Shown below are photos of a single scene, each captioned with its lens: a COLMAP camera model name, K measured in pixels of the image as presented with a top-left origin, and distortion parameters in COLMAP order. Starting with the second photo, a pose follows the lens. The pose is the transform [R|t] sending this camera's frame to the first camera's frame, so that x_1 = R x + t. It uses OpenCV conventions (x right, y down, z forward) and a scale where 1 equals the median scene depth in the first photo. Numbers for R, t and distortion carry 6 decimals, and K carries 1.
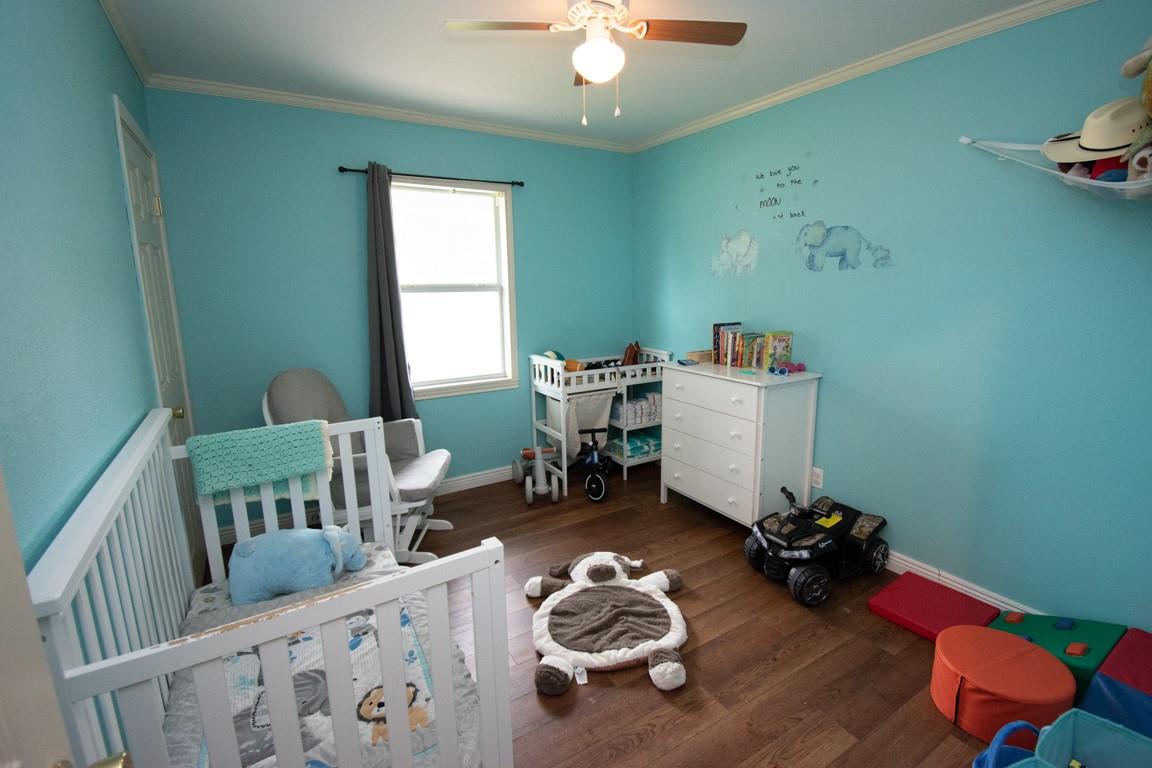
lens RADIAL K [[528.3, 0, 630.0], [0, 528.3, 388.9], [0, 0, 1]] dist [0.019680, -0.030643]
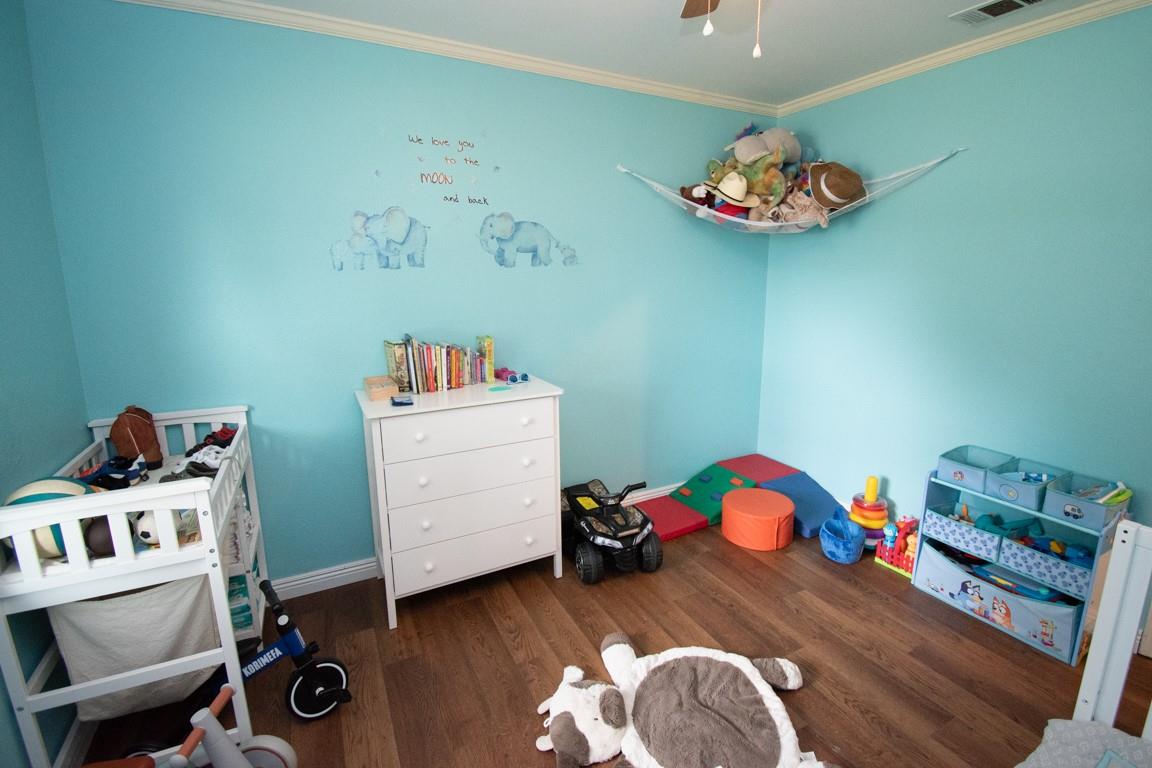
lens RADIAL K [[508.5, 0, 578.8], [0, 508.5, 381.8], [0, 0, 1]] dist [0.020887, -0.025943]
pose [[0.120123, -0.197330, 0.972950, -0.573425], [0.204414, 0.963962, 0.170270, -0.162907], [-0.971486, 0.178431, 0.156131, 0.816318]]
